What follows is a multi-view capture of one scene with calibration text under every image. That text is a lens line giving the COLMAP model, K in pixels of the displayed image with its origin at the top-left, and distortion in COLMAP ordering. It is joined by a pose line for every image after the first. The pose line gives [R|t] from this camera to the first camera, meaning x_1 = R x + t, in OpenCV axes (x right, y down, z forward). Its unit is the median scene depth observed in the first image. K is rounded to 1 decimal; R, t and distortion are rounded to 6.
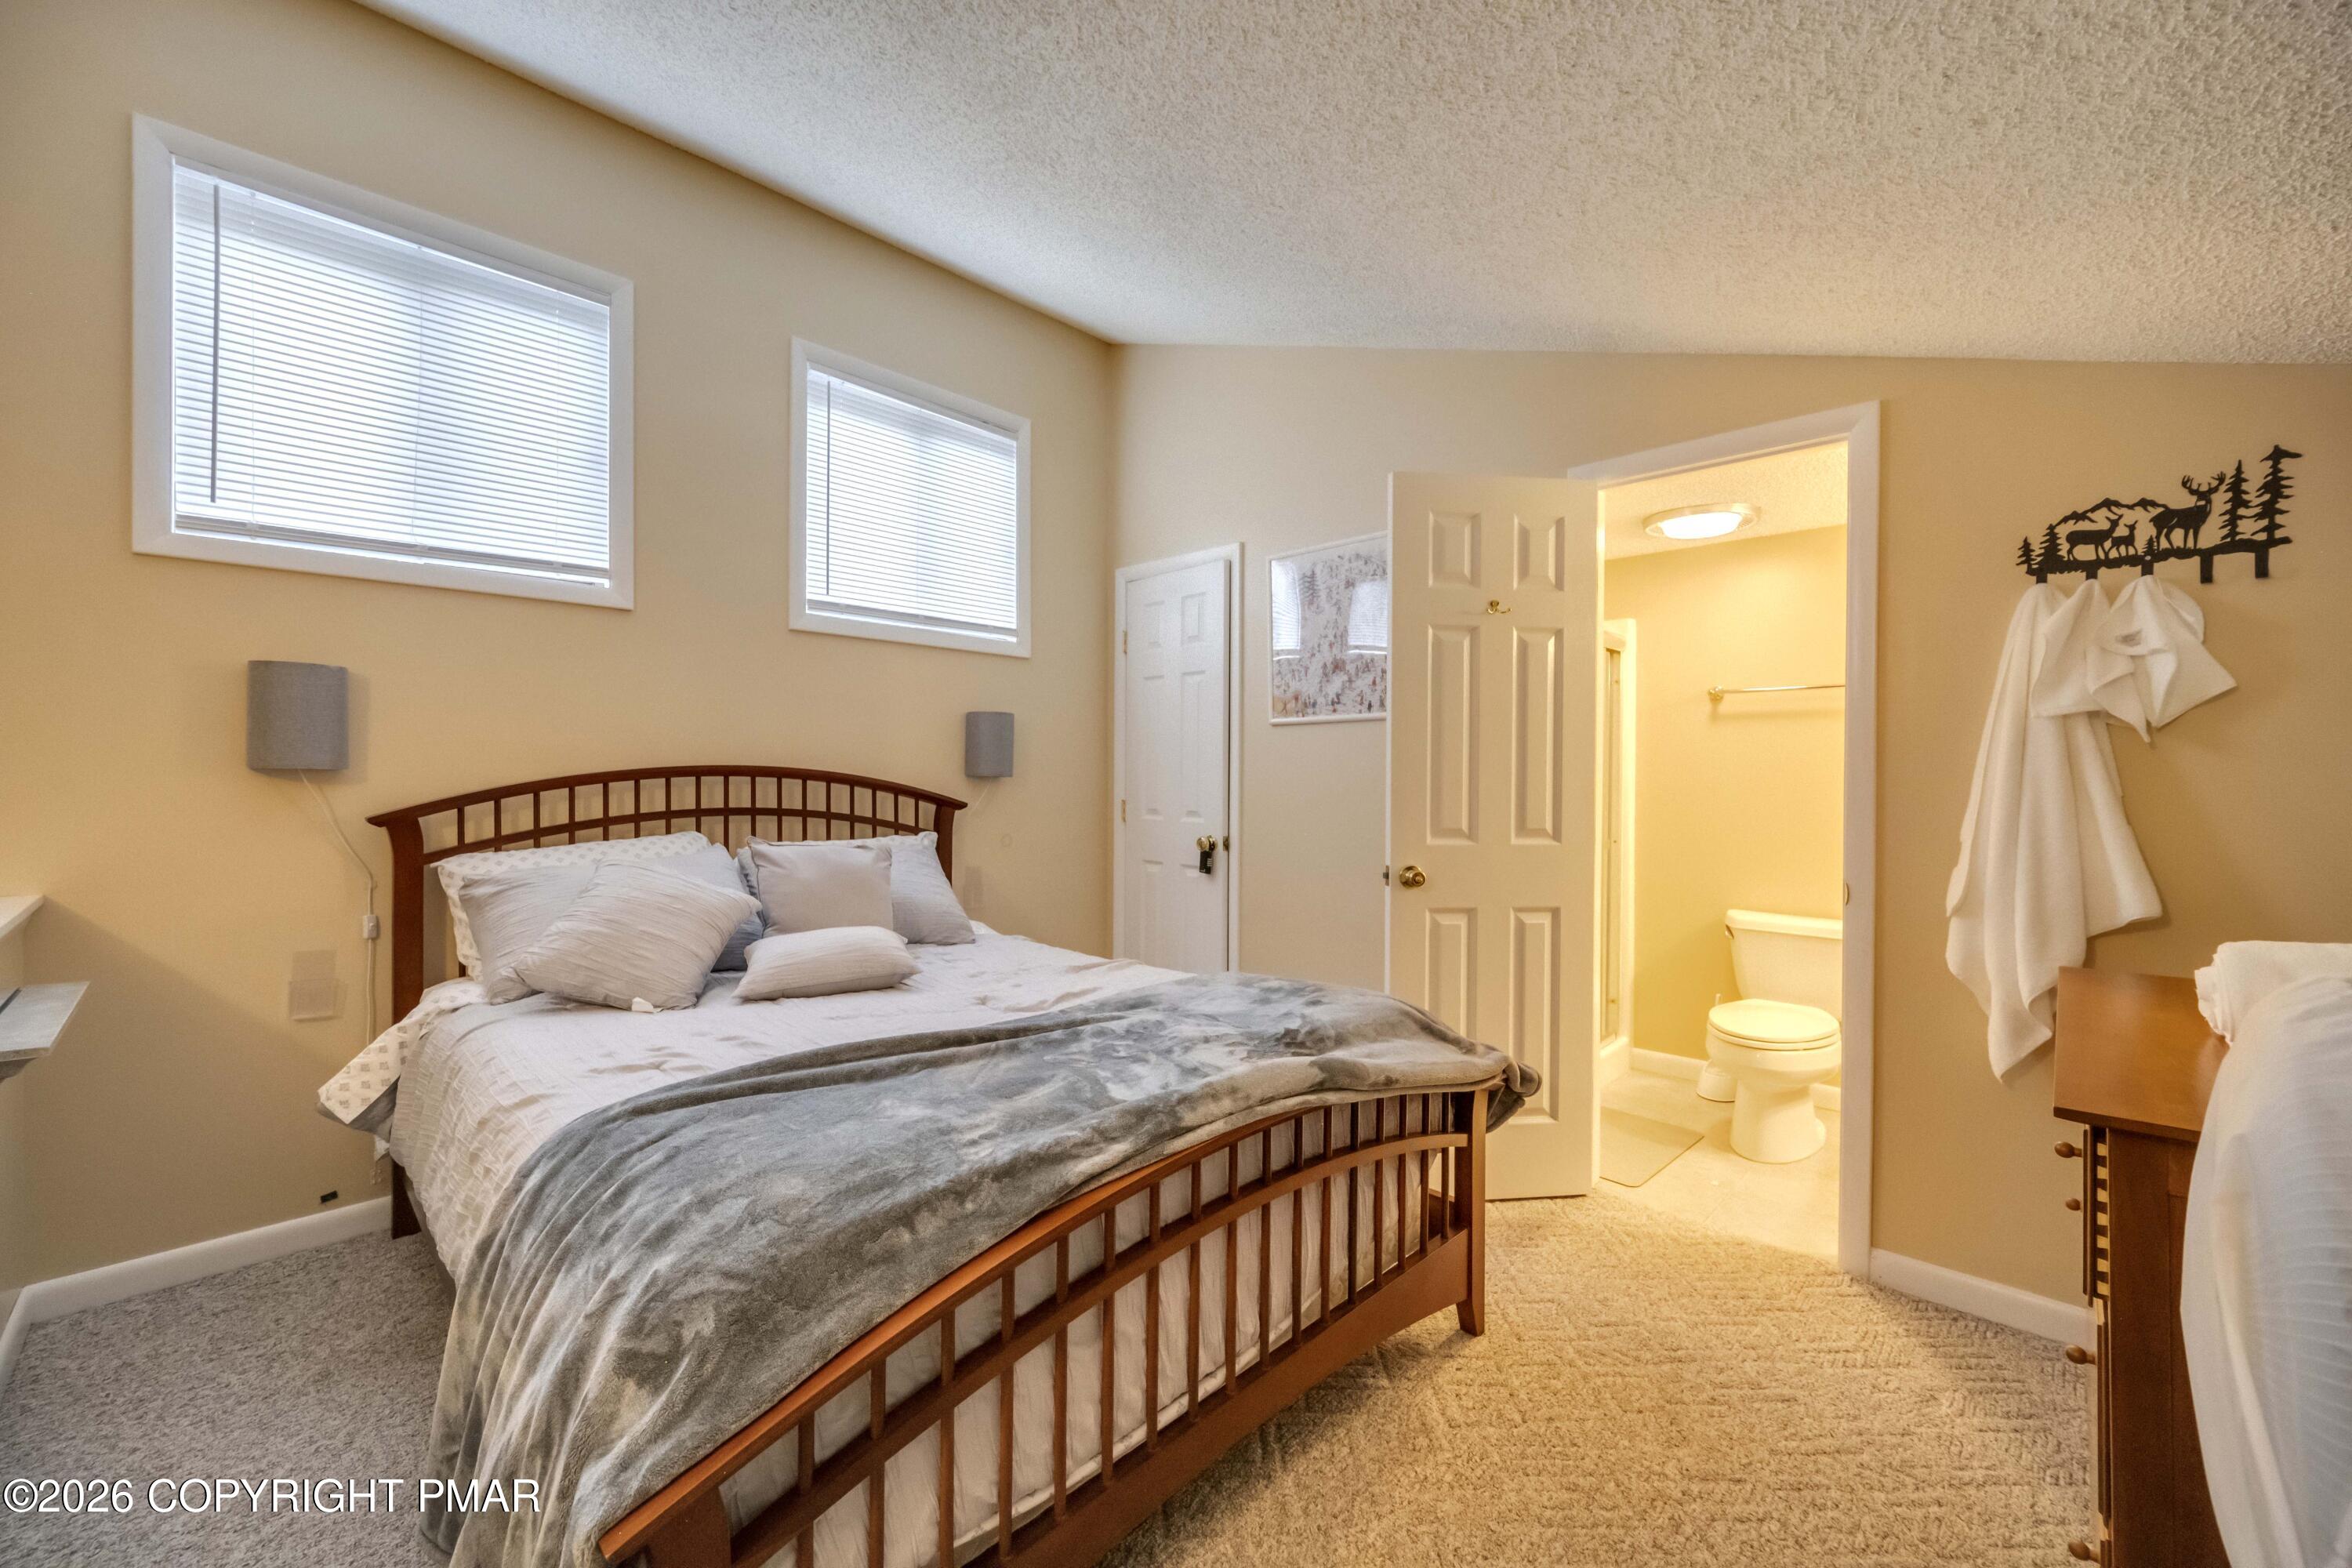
lens RADIAL K [[927.8, 0, 1171.4], [0, 927.8, 777.4], [0, 0, 1]] dist [-0.000601, -0.000158]
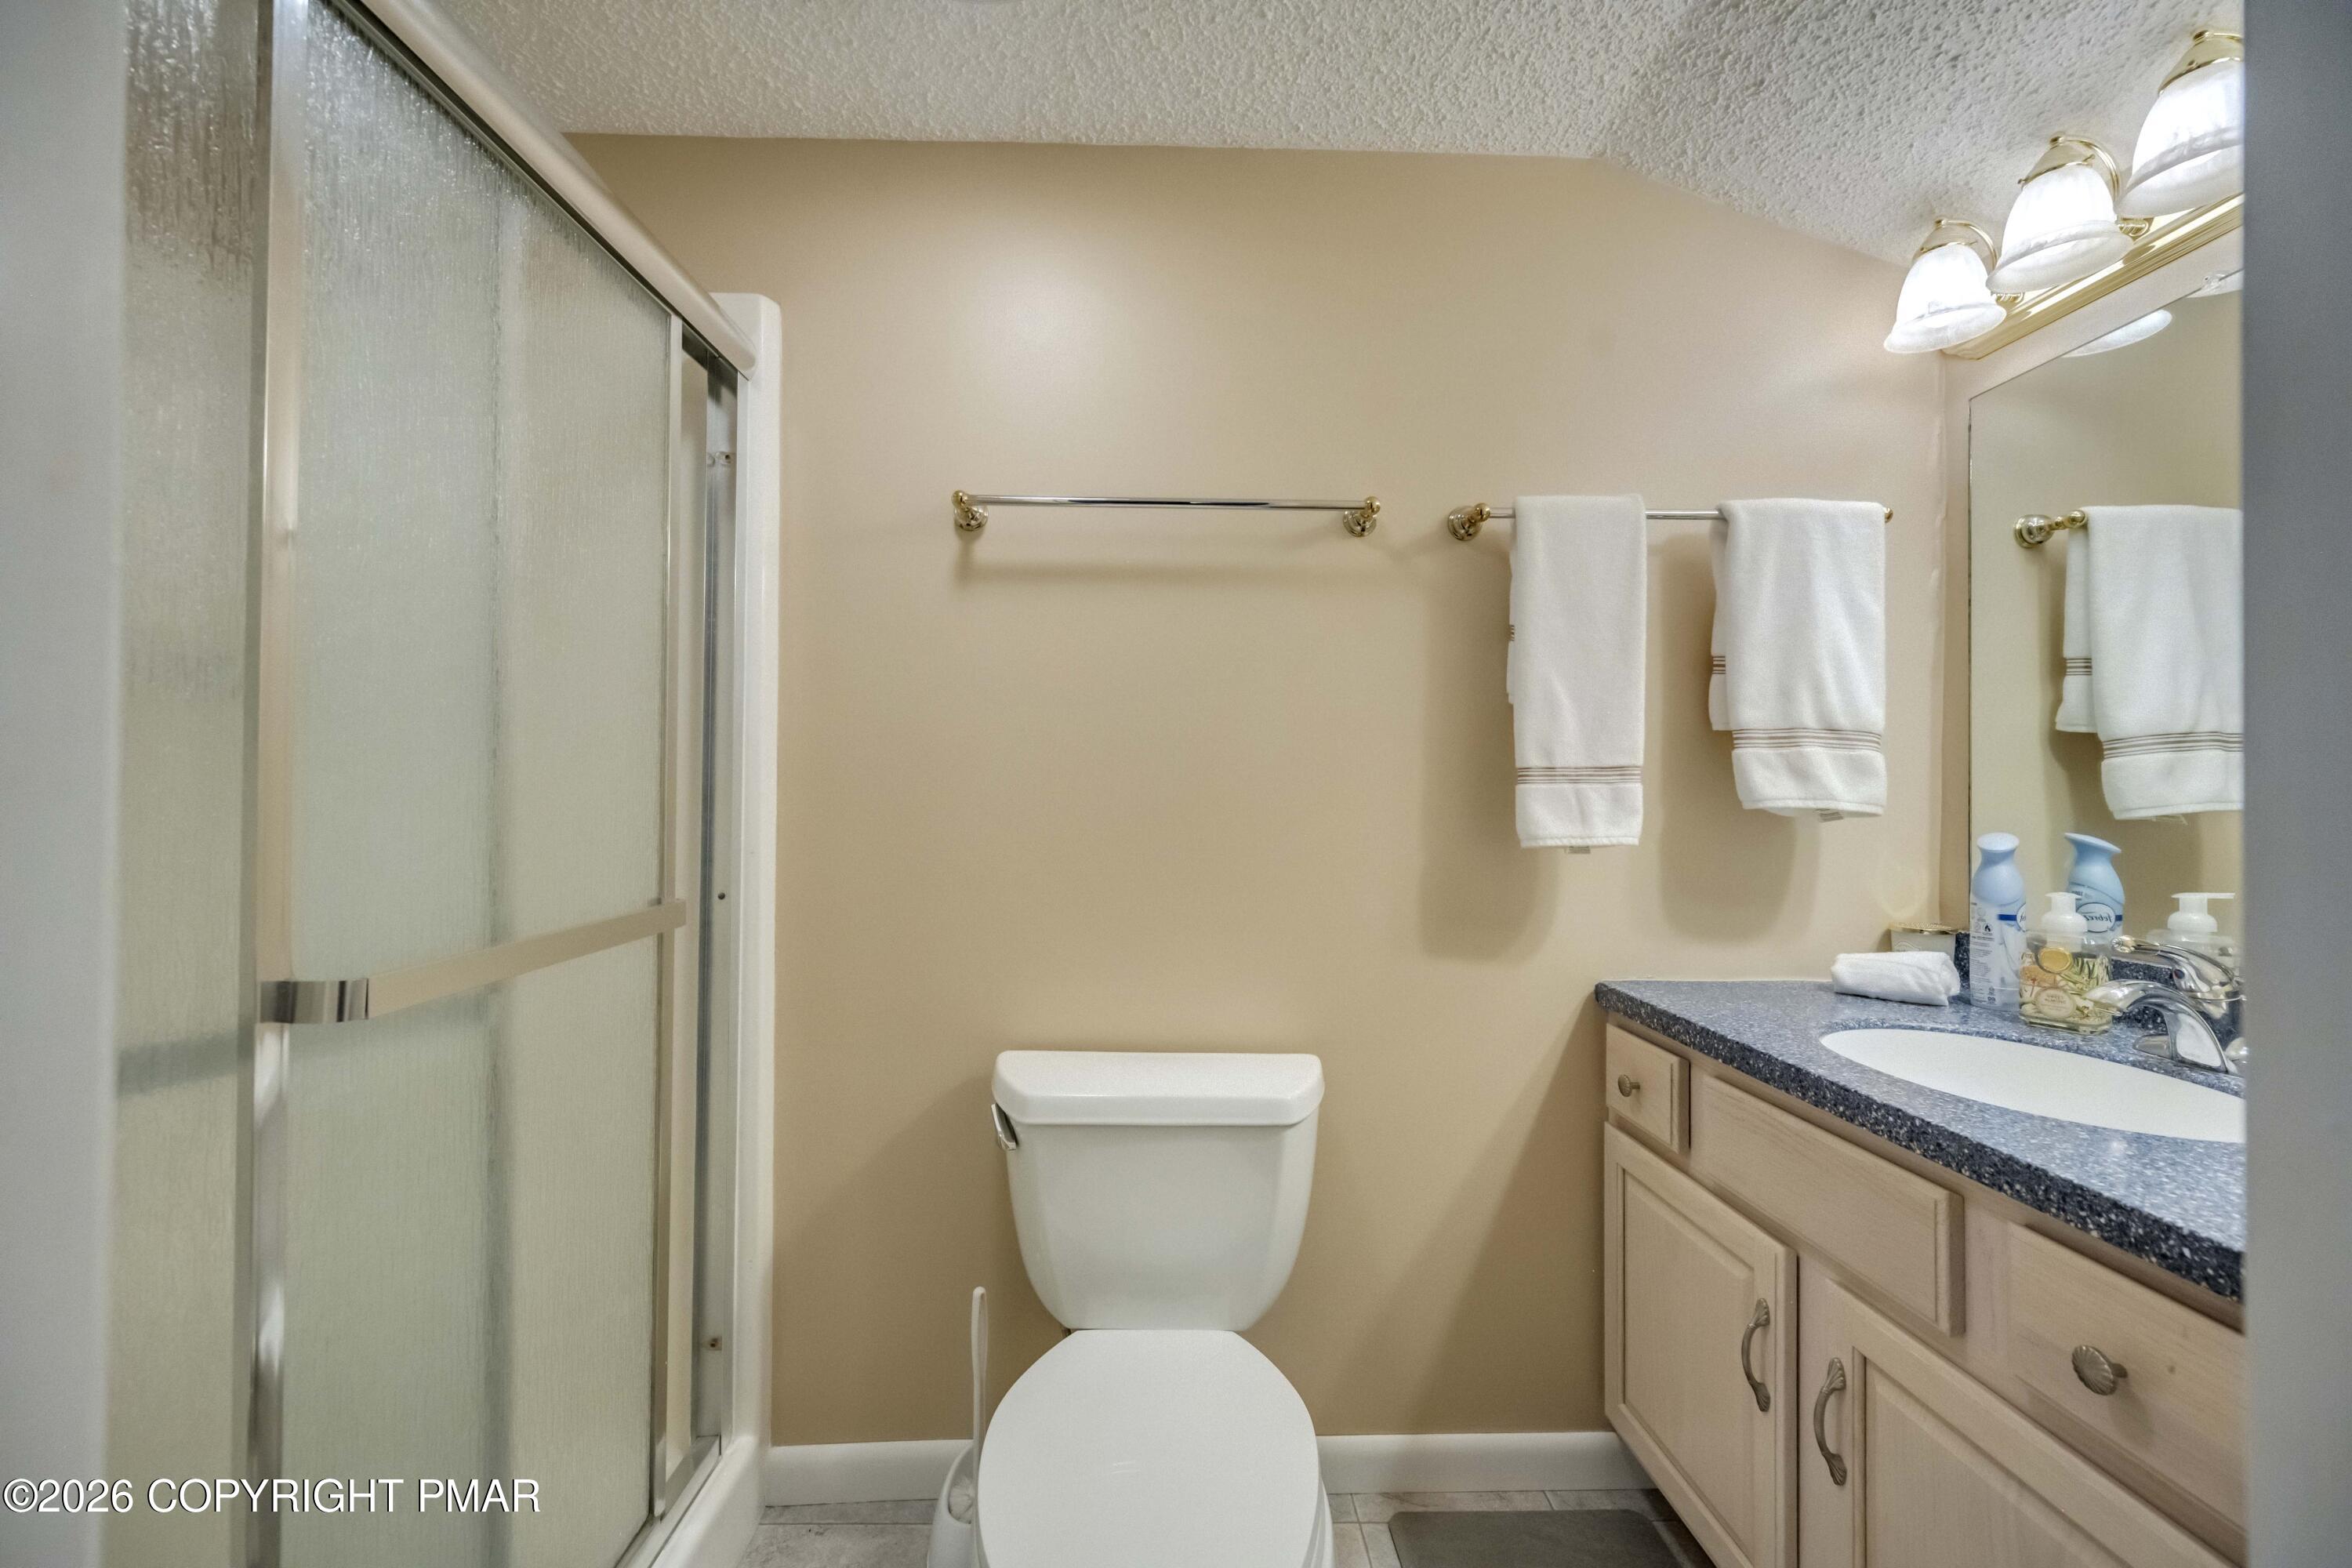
lens RADIAL K [[927.8, 0, 1174.5], [0, 927.8, 781.0], [0, 0, 1]] dist [-0.000601, -0.000158]
pose [[0.694782, 0.004140, 0.719208, 0.346882], [-0.000325, 0.999985, -0.005443, 0.027615], [-0.719220, 0.003548, 0.694773, 0.632808]]
